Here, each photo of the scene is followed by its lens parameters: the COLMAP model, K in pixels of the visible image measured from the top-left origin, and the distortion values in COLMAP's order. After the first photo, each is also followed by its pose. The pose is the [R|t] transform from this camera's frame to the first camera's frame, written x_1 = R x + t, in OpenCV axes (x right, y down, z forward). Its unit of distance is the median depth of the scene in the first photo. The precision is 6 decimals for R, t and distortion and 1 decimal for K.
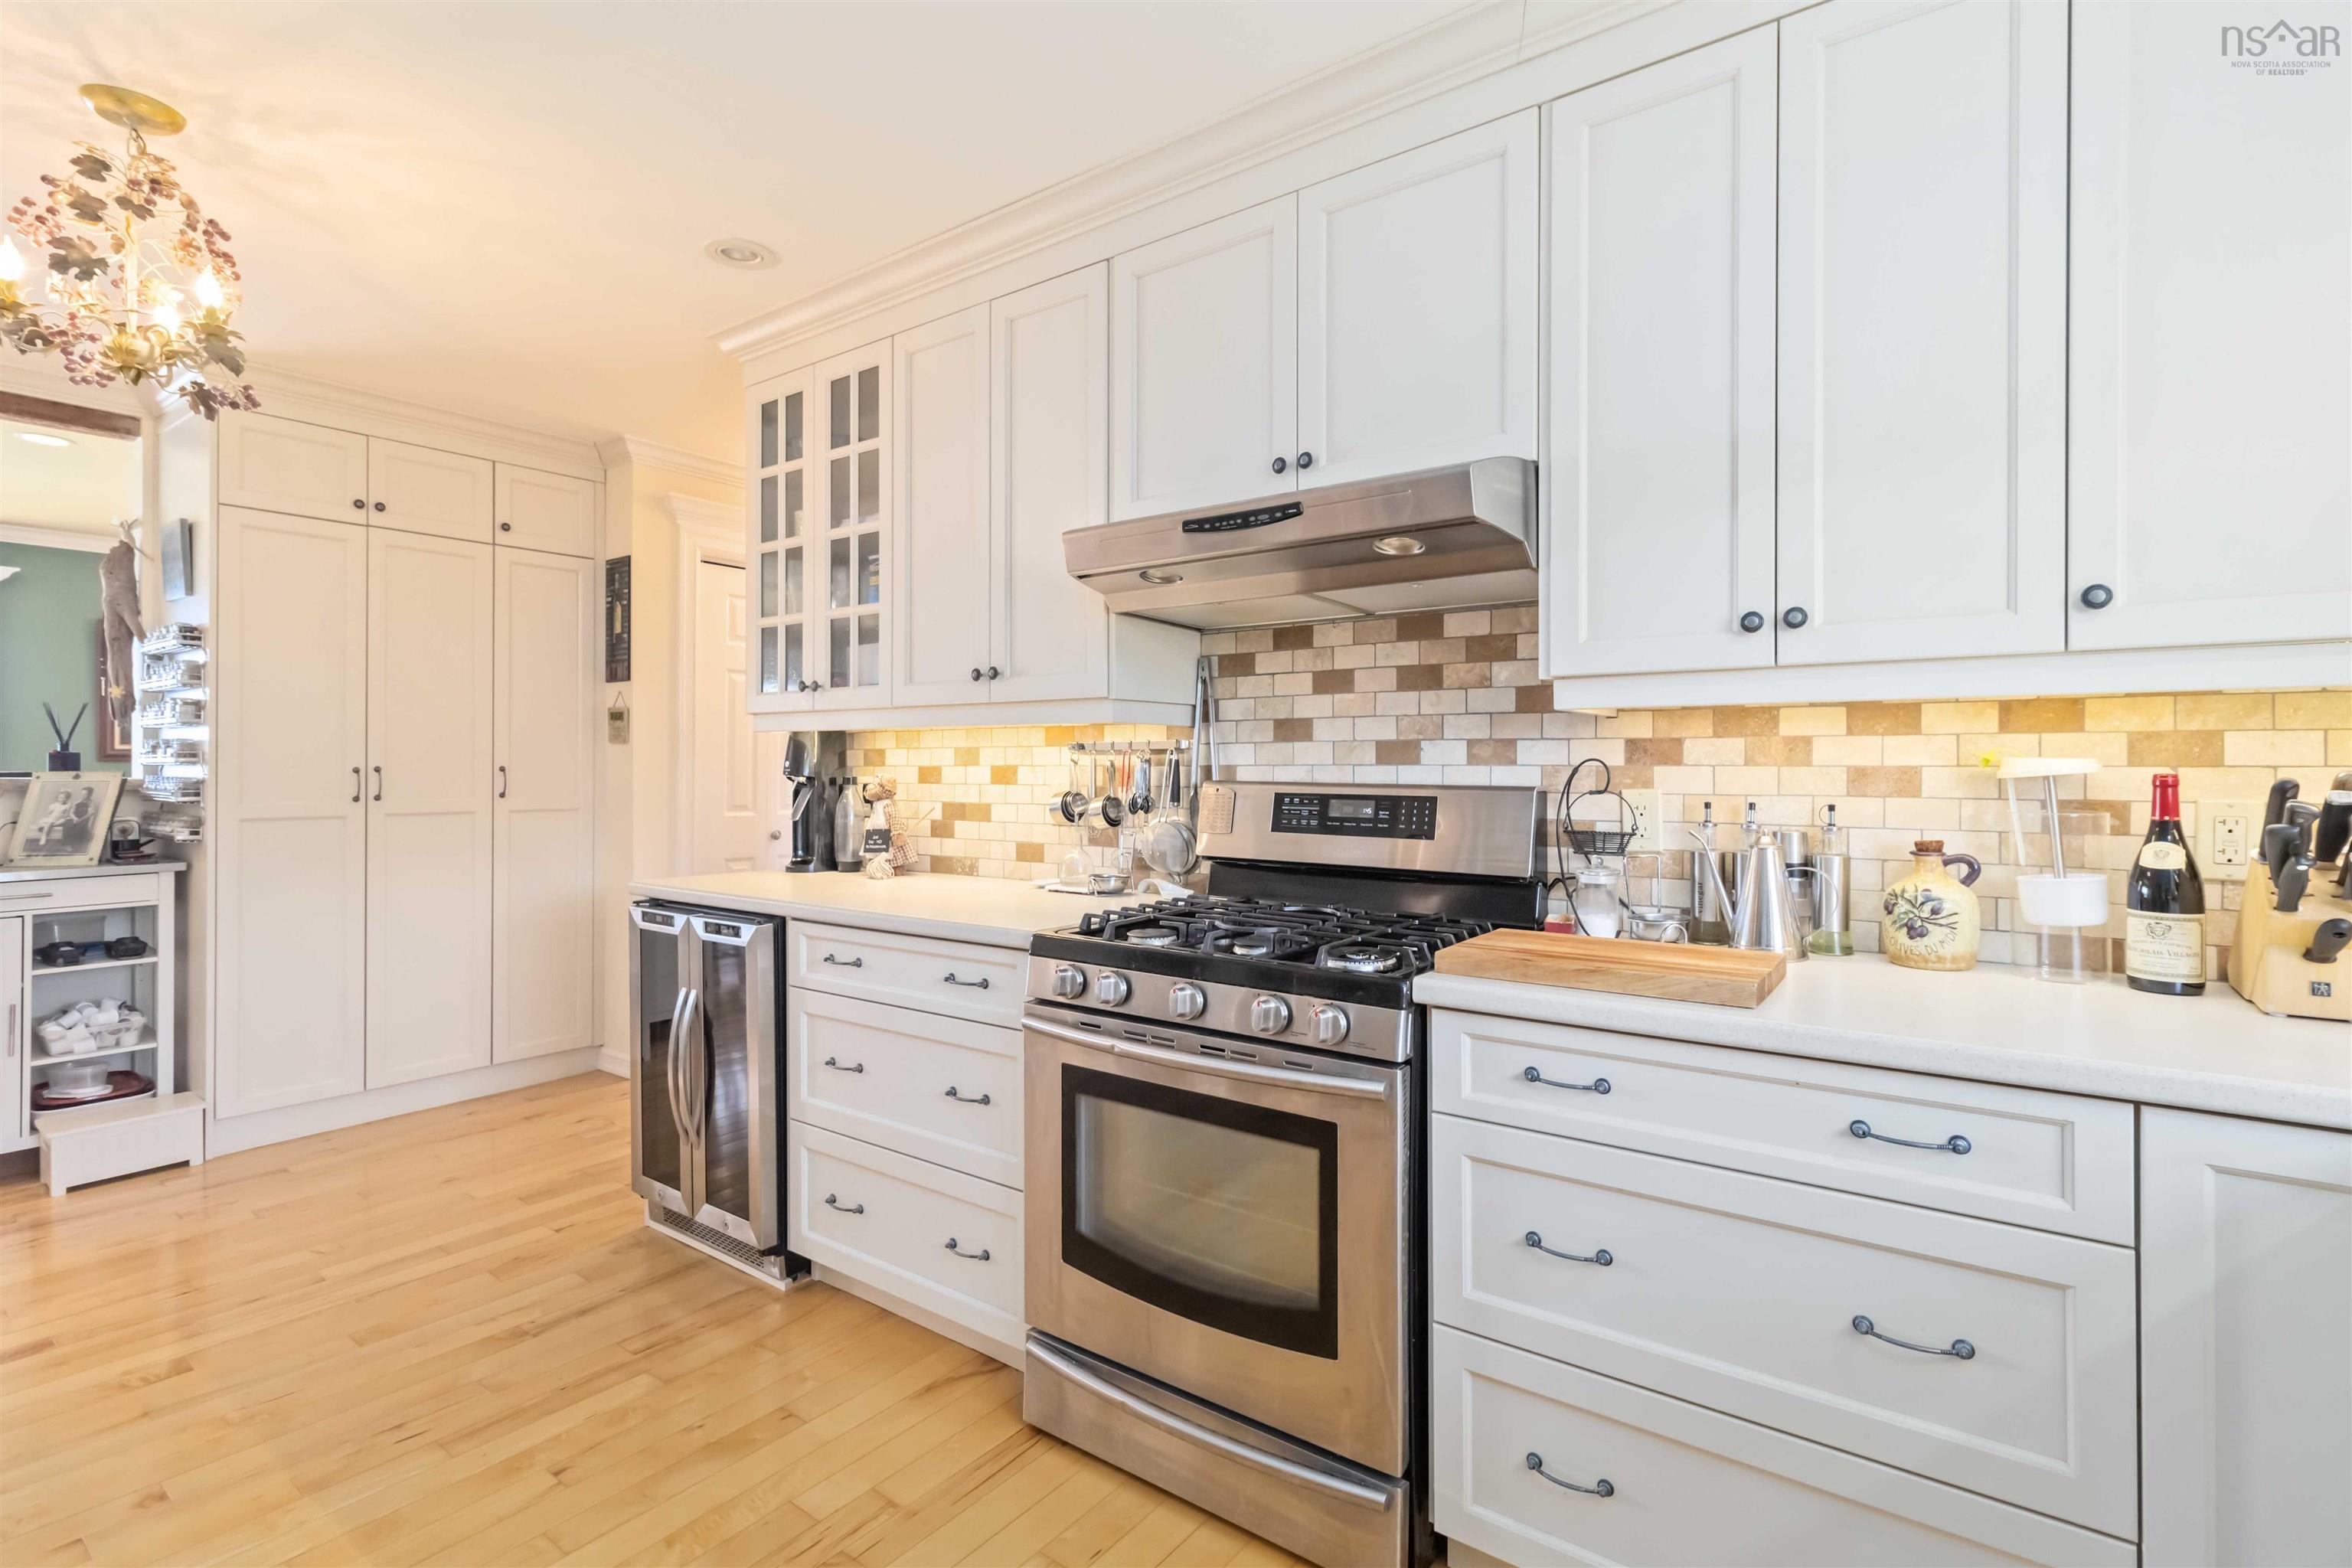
lens RADIAL K [[1068.9, 0, 1180.0], [0, 1068.9, 763.8], [0, 0, 1]] dist [0.000585, 0.000006]
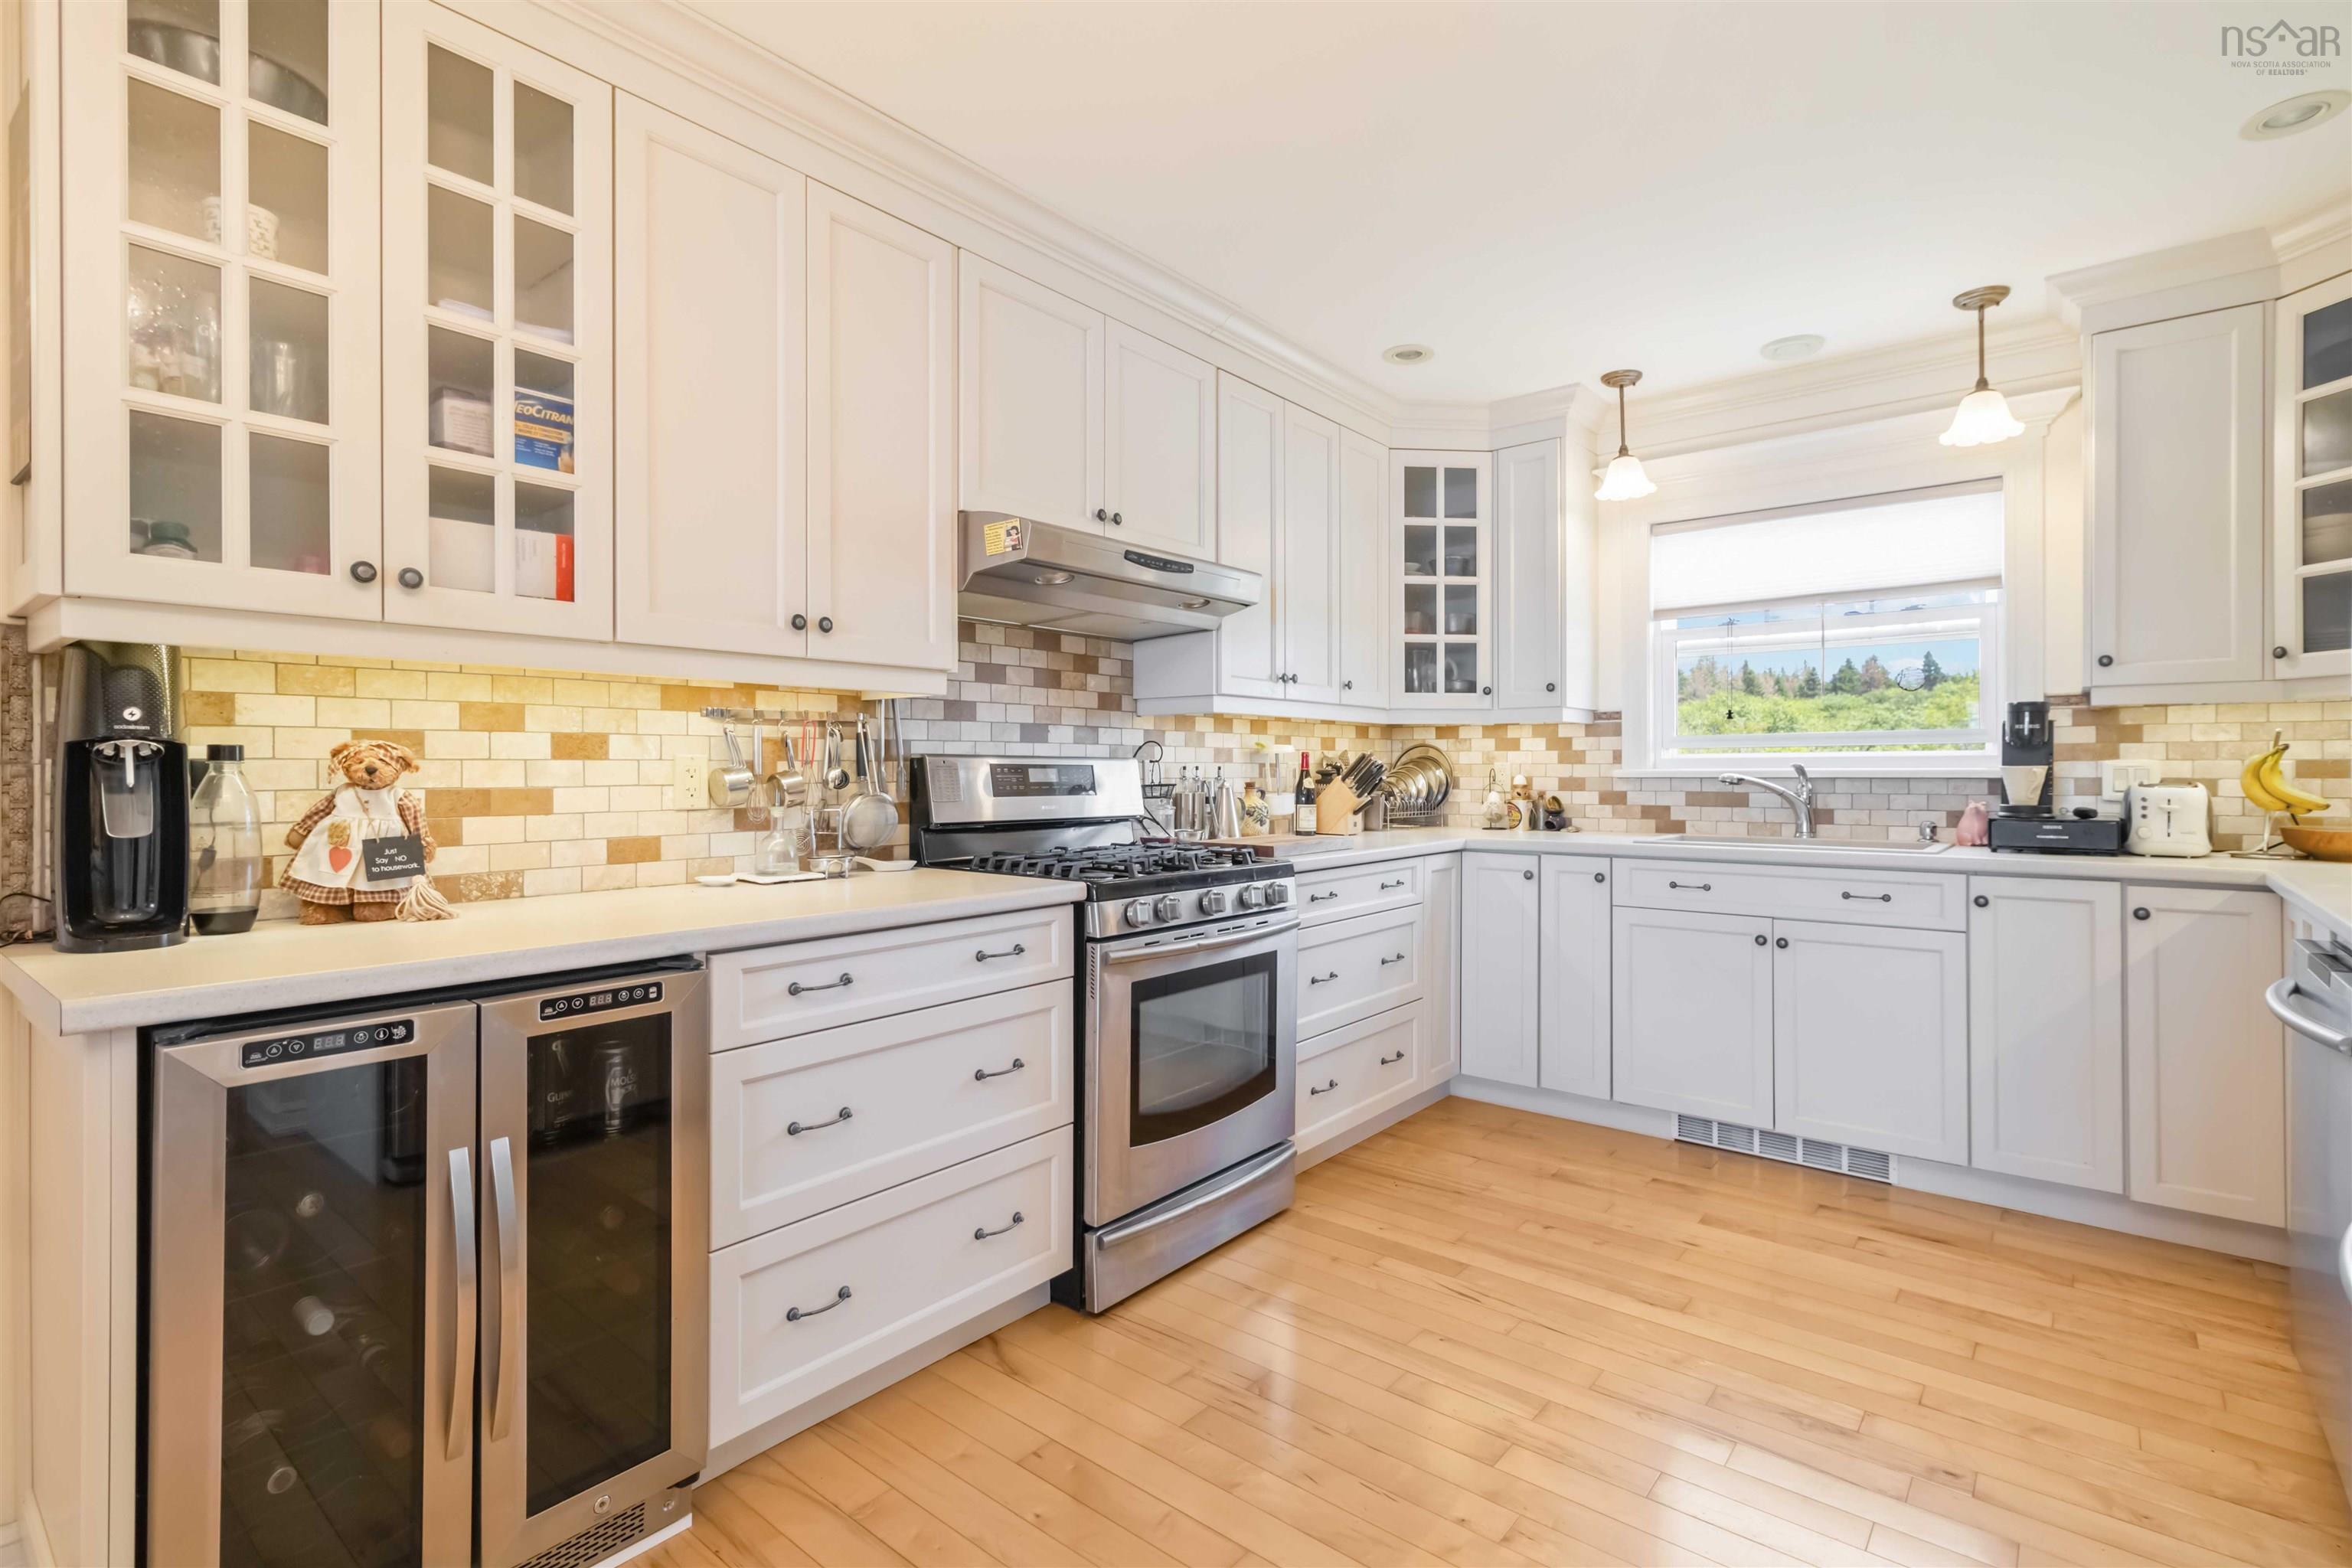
lens RADIAL K [[1092.5, 0, 1180.5], [0, 1092.5, 769.2], [0, 0, 1]] dist [0.001168, -0.000125]
pose [[0.064939, -0.001677, 0.997888, -1.122735], [-0.002276, 0.999996, 0.001828, 0.030758], [-0.997887, -0.002390, 0.064935, 0.726810]]
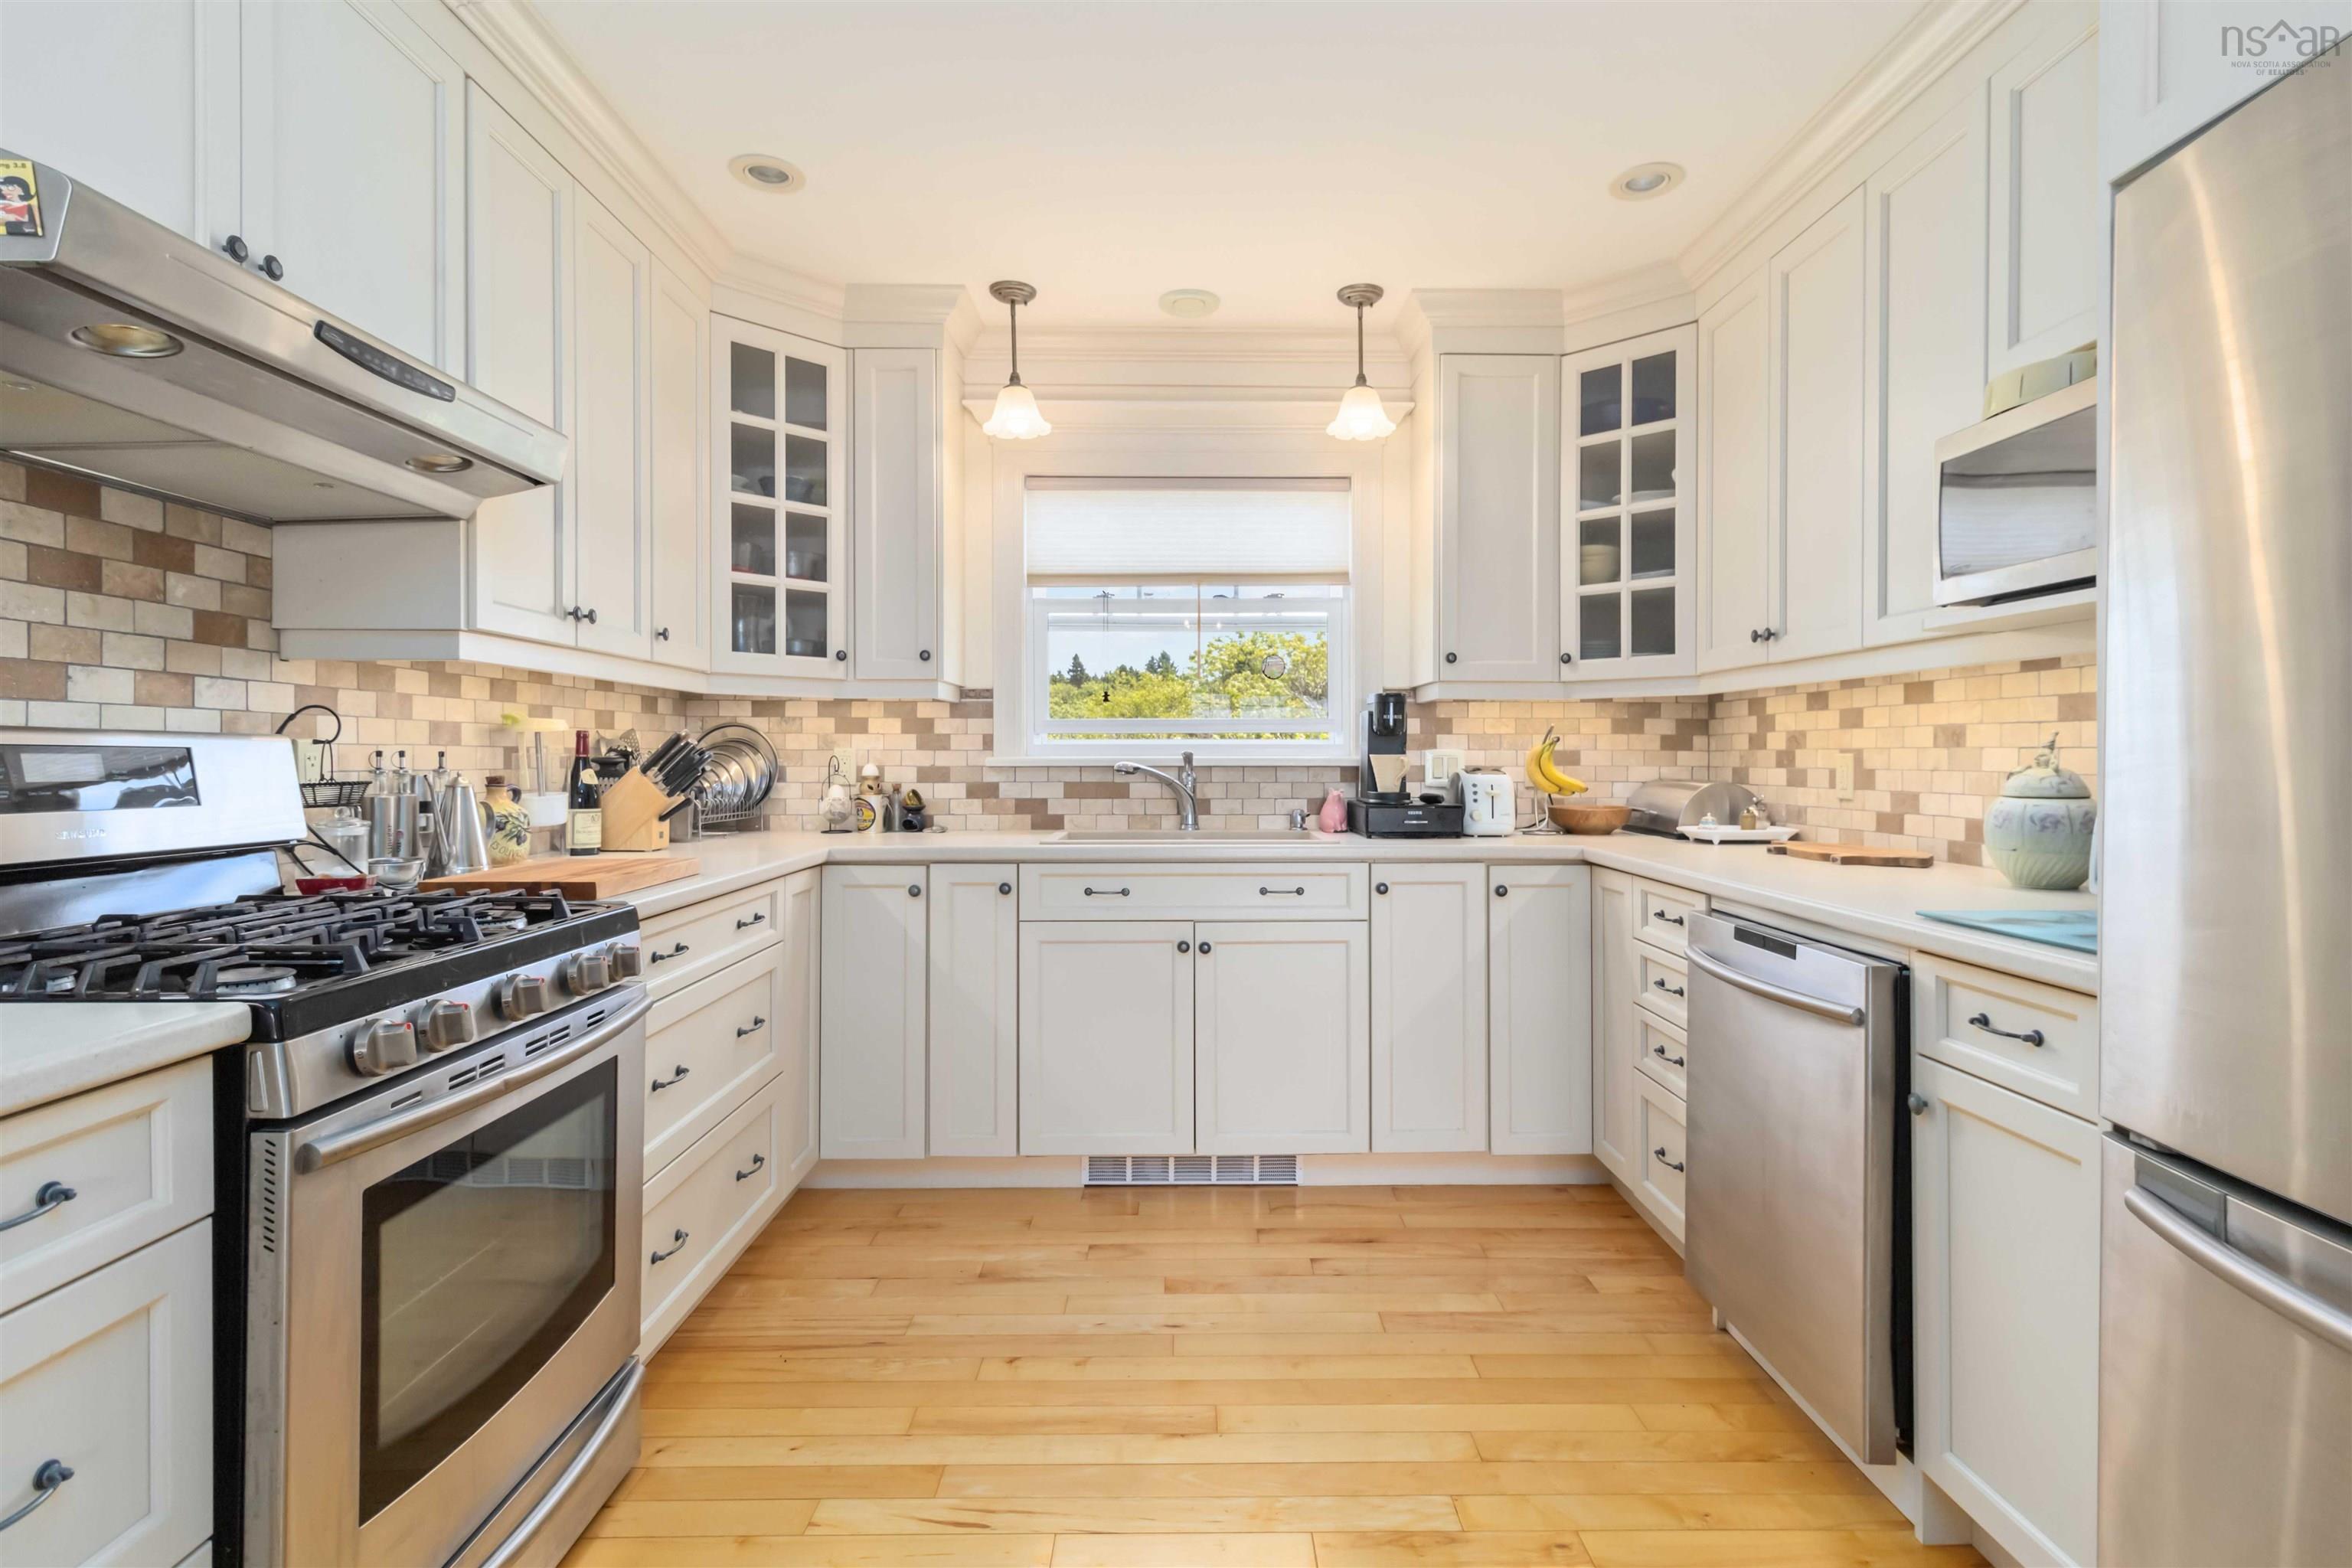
lens RADIAL K [[1139.7, 0, 1201.8], [0, 1139.7, 762.5], [0, 0, 1]] dist [0.003329, -0.000317]
pose [[-0.605311, -0.006683, 0.795961, -0.752307], [-0.005077, 0.999977, 0.004535, 0.031514], [-0.795973, -0.001296, -0.605331, 0.850414]]
